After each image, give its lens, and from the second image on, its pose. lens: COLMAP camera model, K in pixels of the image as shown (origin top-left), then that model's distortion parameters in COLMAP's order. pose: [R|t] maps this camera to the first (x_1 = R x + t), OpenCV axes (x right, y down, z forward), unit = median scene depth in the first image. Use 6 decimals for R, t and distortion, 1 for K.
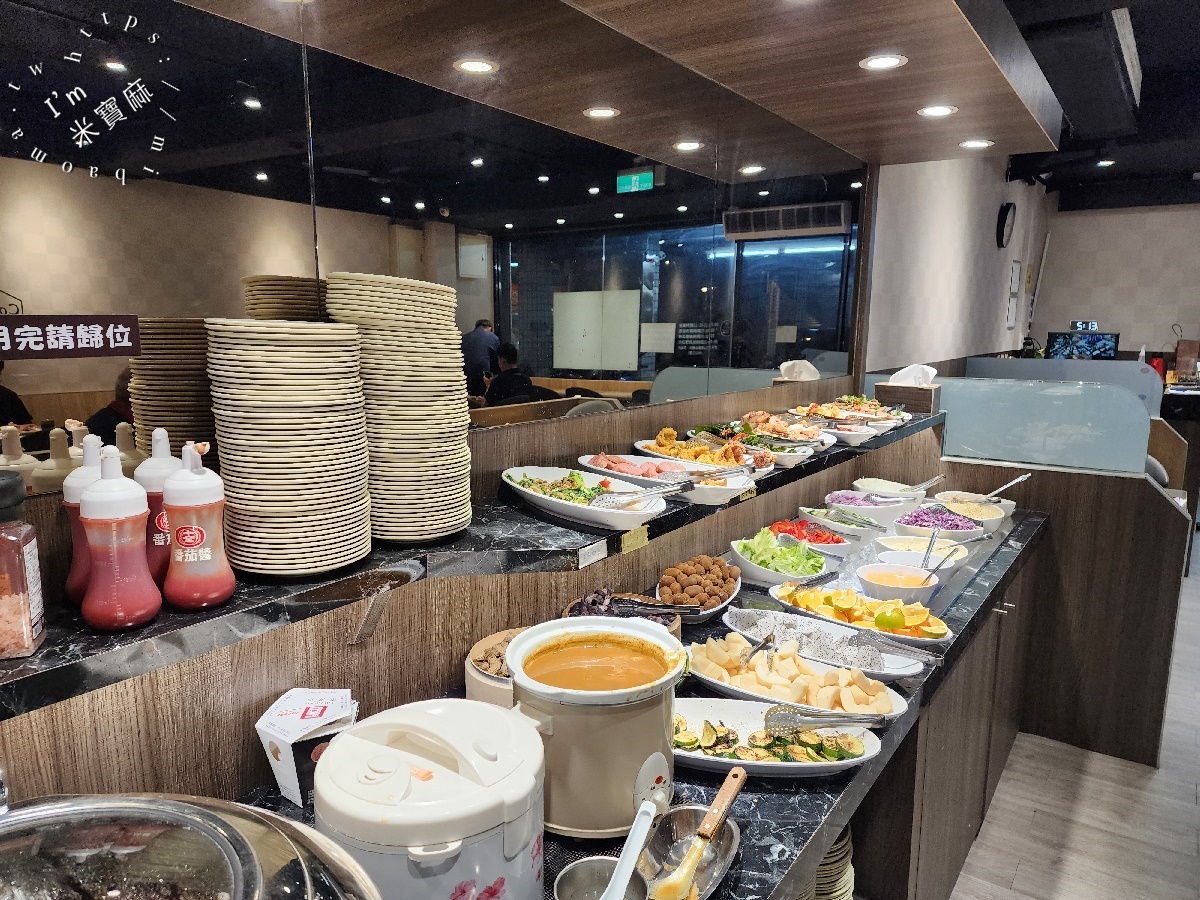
lens RADIAL K [[791.2, 0, 600.0], [0, 791.2, 450.0], [0, 0, 1]] dist [0.047671, -0.001329]
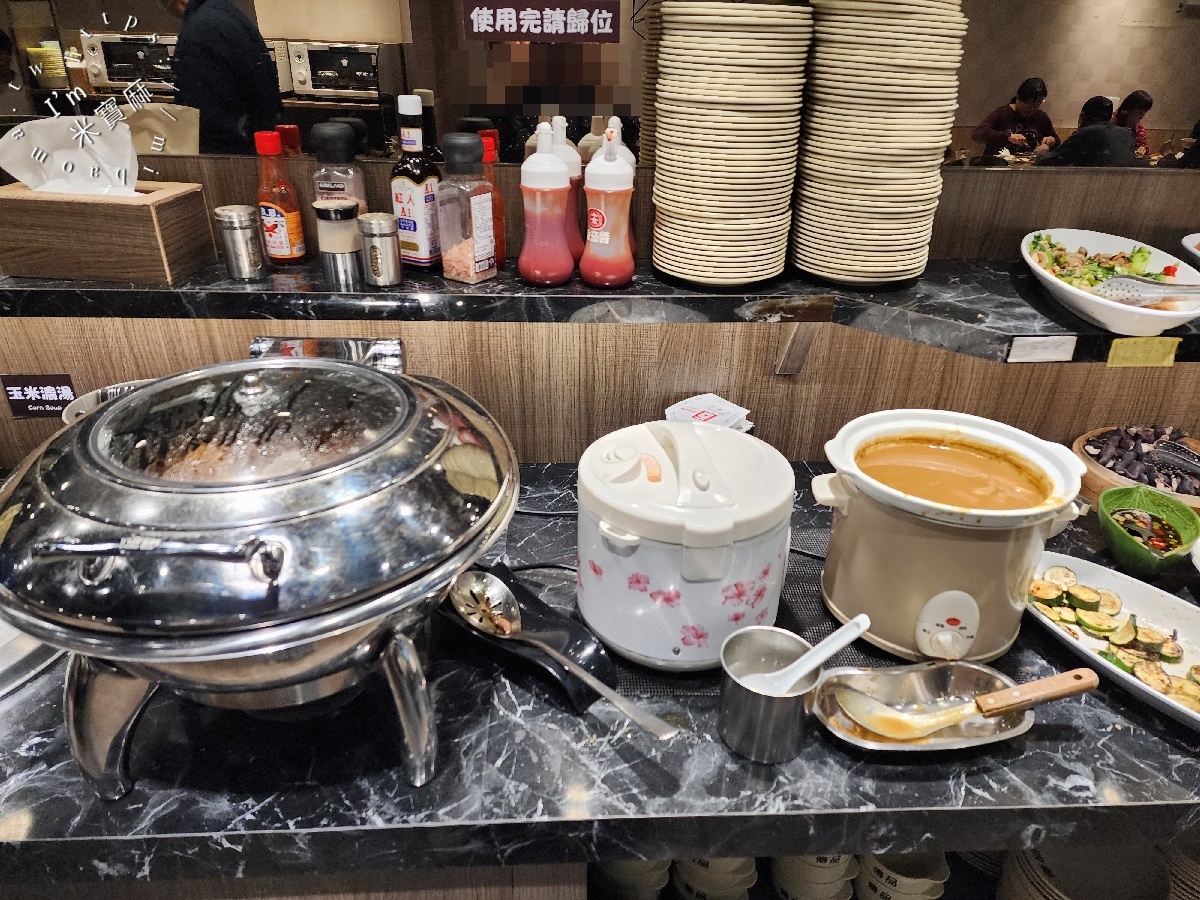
lens RADIAL K [[791.2, 0, 600.0], [0, 791.2, 450.0], [0, 0, 1]] dist [0.047671, -0.001329]
pose [[0.634041, 0.359799, -0.684497, 0.339489], [-0.140995, 0.924115, 0.355150, 0.009036], [0.760337, -0.128669, 0.636657, 0.219446]]
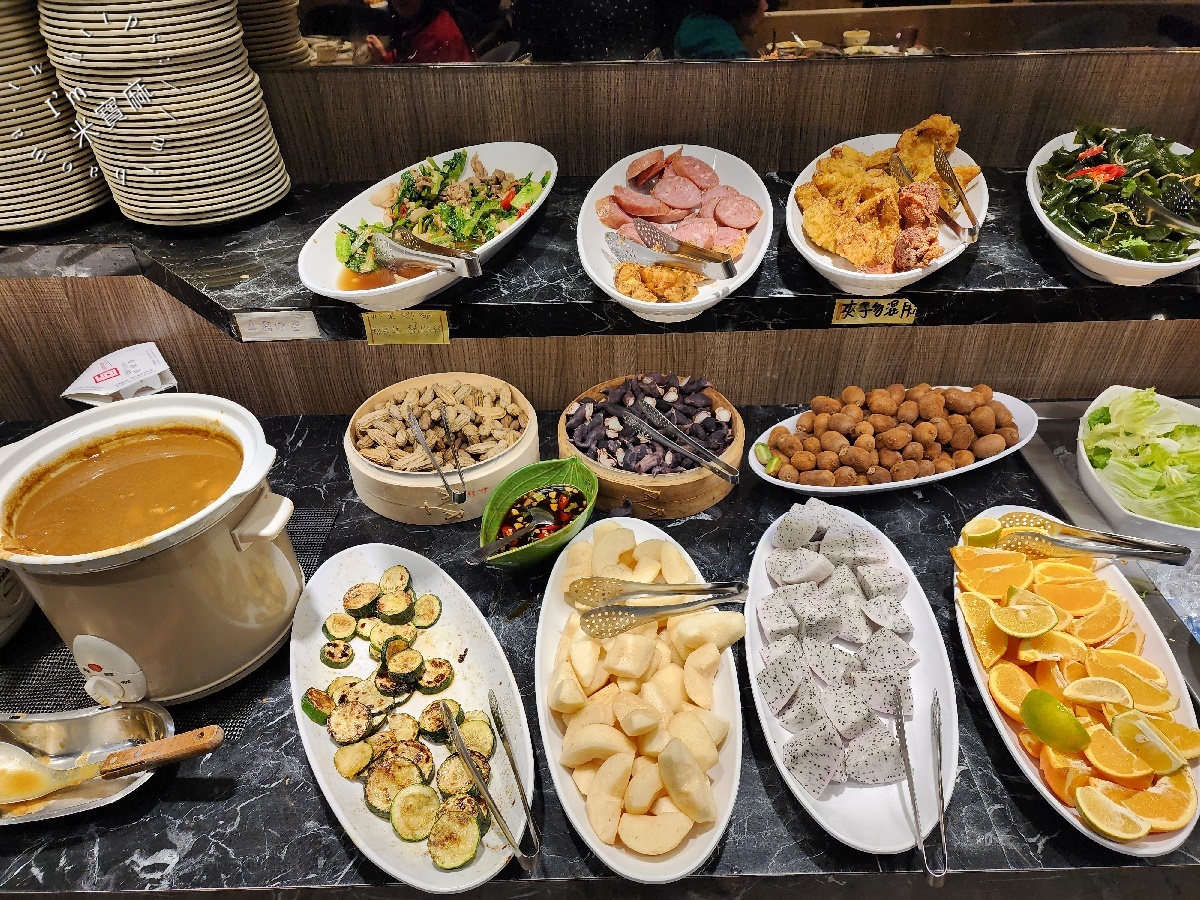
lens RADIAL K [[800.4, 0, 600.0], [0, 800.4, 450.0], [0, 0, 1]] dist [-0.027052, -0.001997]
pose [[0.617418, 0.470420, -0.630476, 0.689326], [-0.125563, 0.850144, 0.511360, -0.157593], [0.776549, -0.236559, 0.583962, 0.982290]]
